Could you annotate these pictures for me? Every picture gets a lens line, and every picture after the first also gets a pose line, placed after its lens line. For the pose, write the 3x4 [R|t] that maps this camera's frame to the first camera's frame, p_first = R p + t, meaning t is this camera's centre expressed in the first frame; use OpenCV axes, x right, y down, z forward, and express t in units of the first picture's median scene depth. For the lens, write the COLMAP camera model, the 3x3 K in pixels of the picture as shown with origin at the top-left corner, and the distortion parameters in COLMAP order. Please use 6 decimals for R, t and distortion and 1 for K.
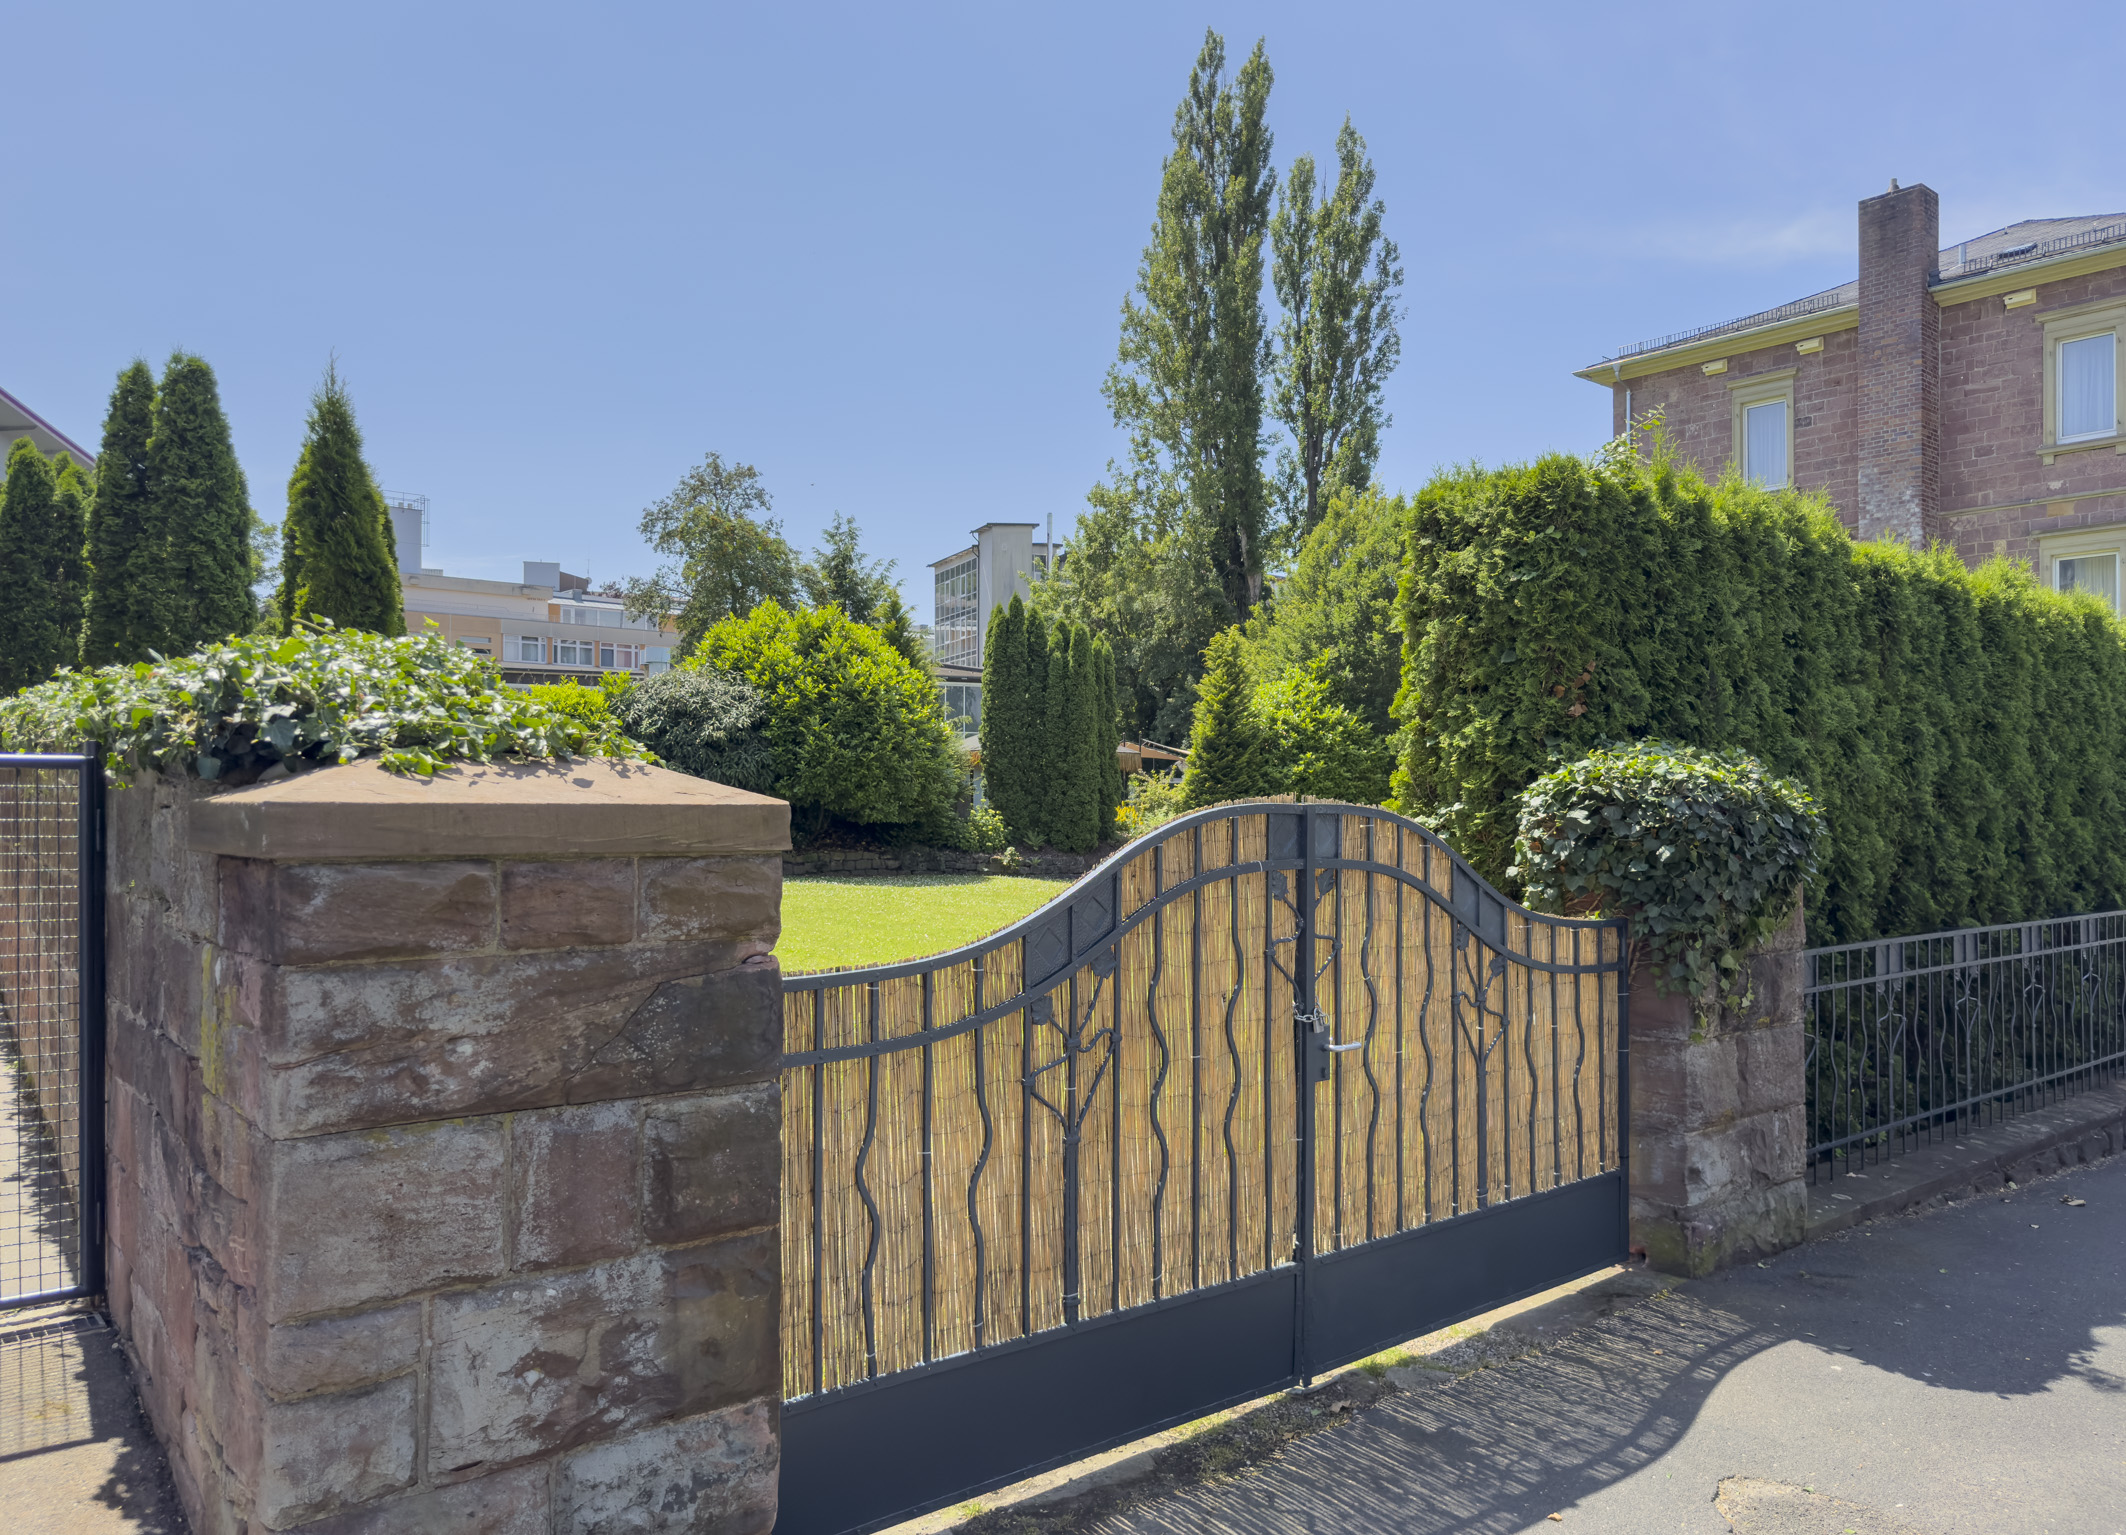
lens RADIAL K [[1615.8, 0, 1124.0], [0, 1615.8, 798.7], [0, 0, 1]] dist [0.009291, -0.002174]
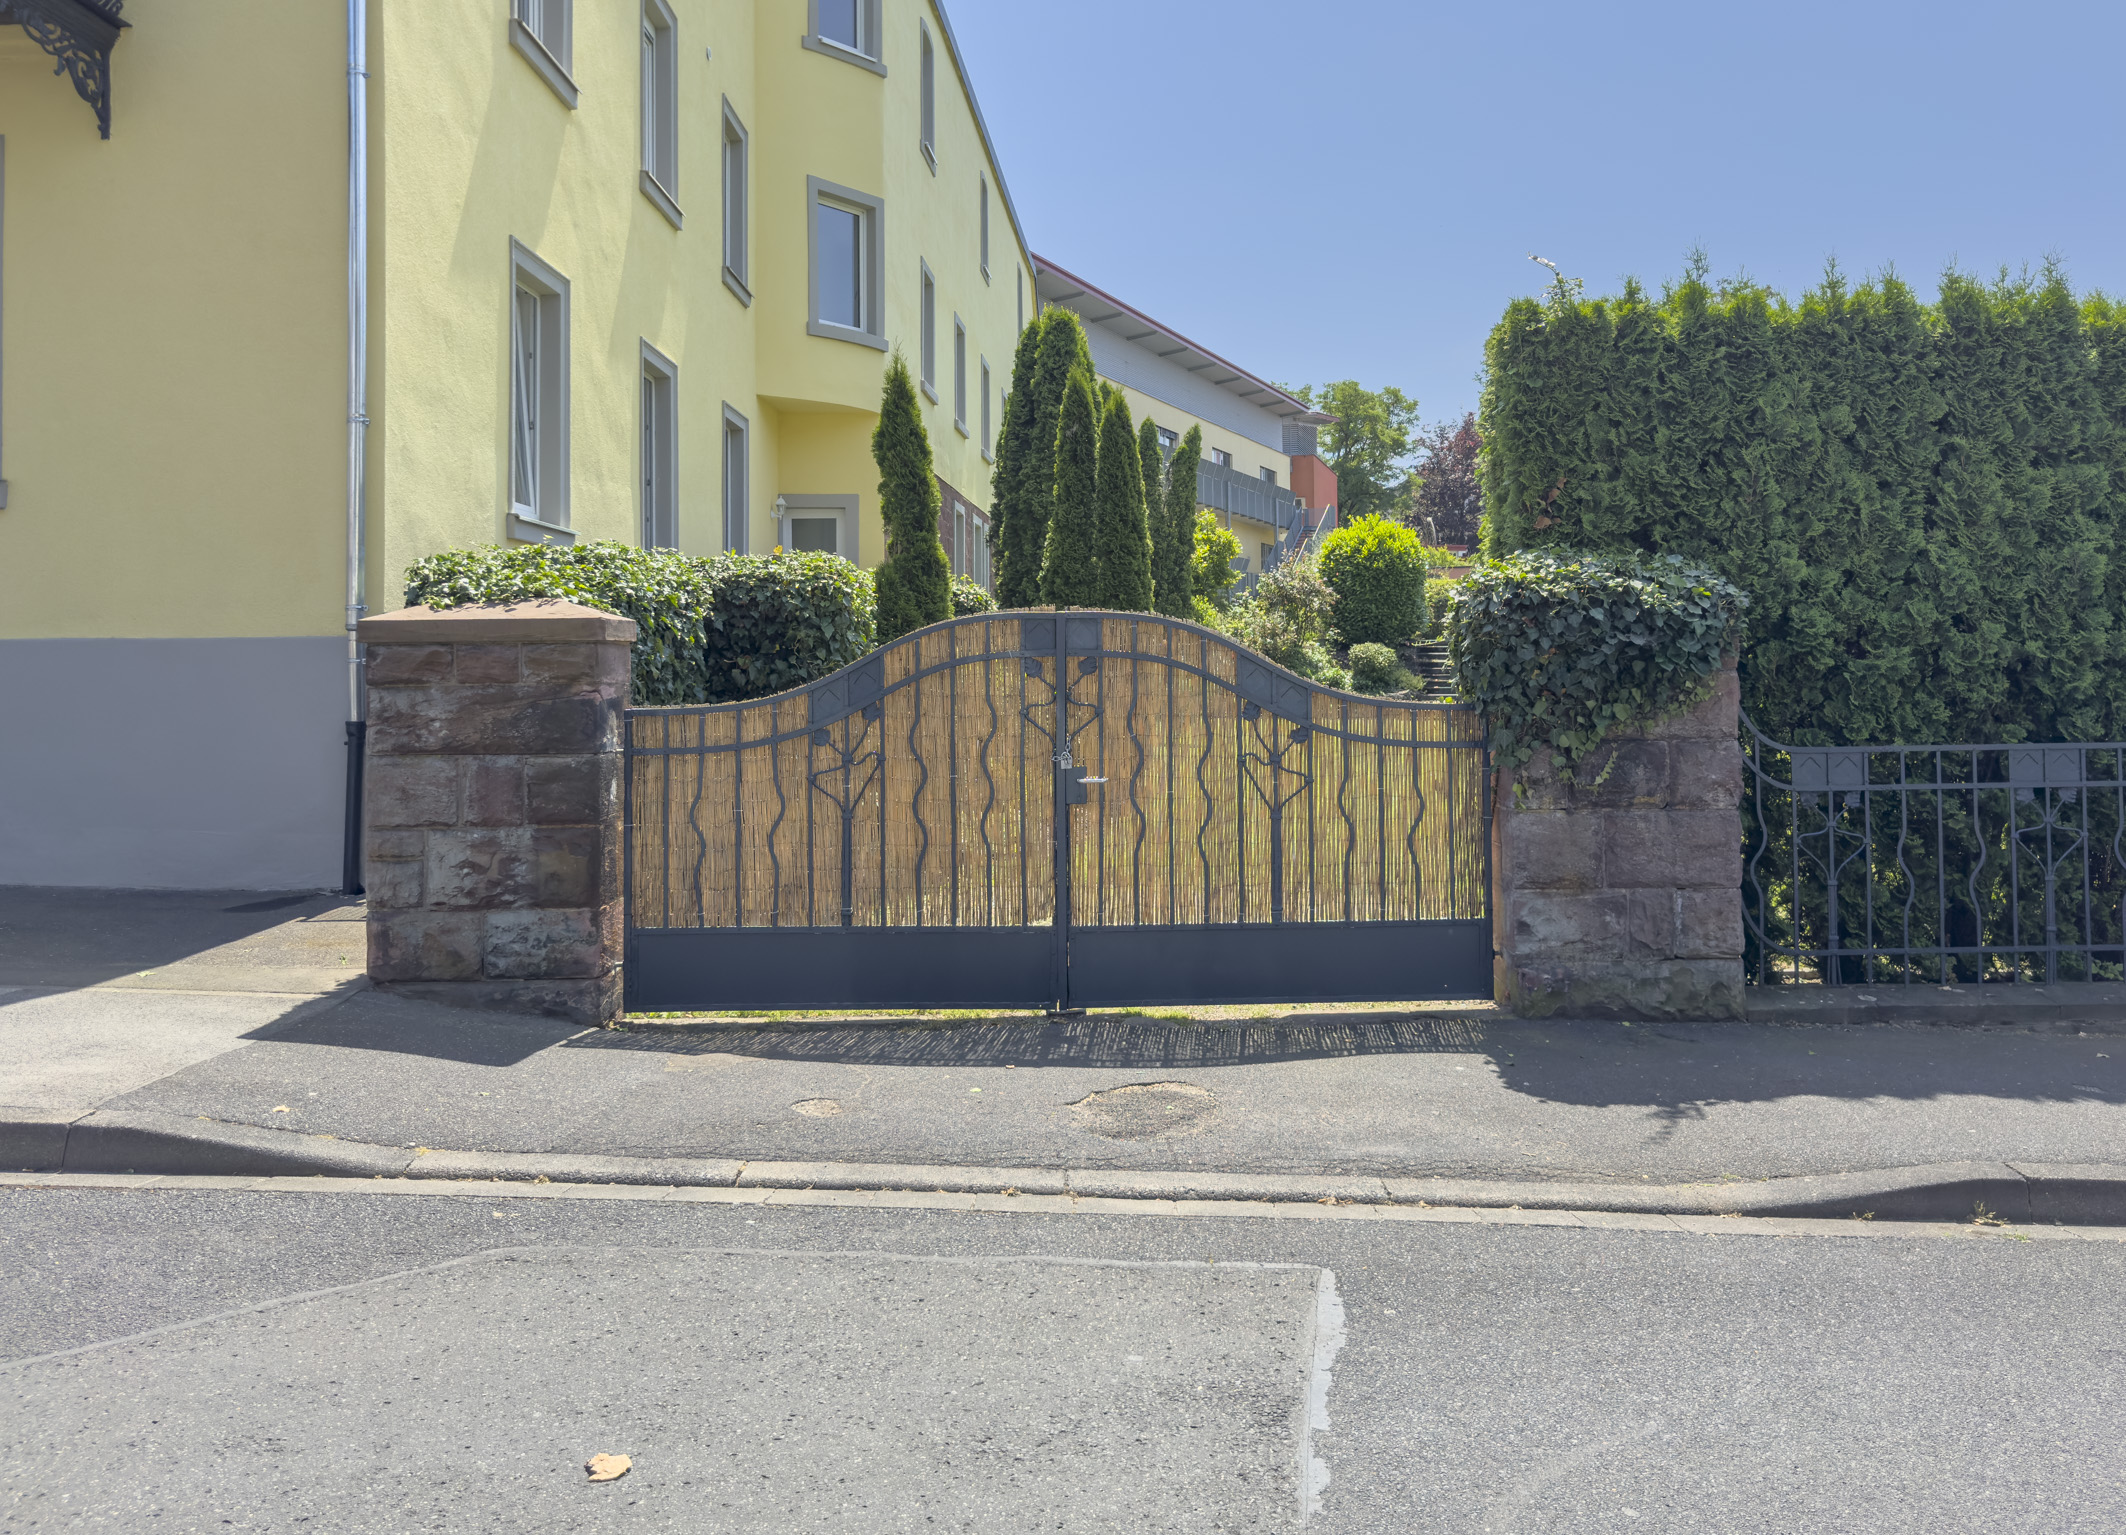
lens RADIAL K [[1615.8, 0, 1008.7], [0, 1615.8, 615.7], [0, 0, 1]] dist [0.009291, -0.002174]
pose [[0.754966, -0.031603, -0.655002, 1.566356], [0.018850, 0.999471, -0.026496, 0.066888], [0.655493, 0.007657, 0.755162, -0.201062]]
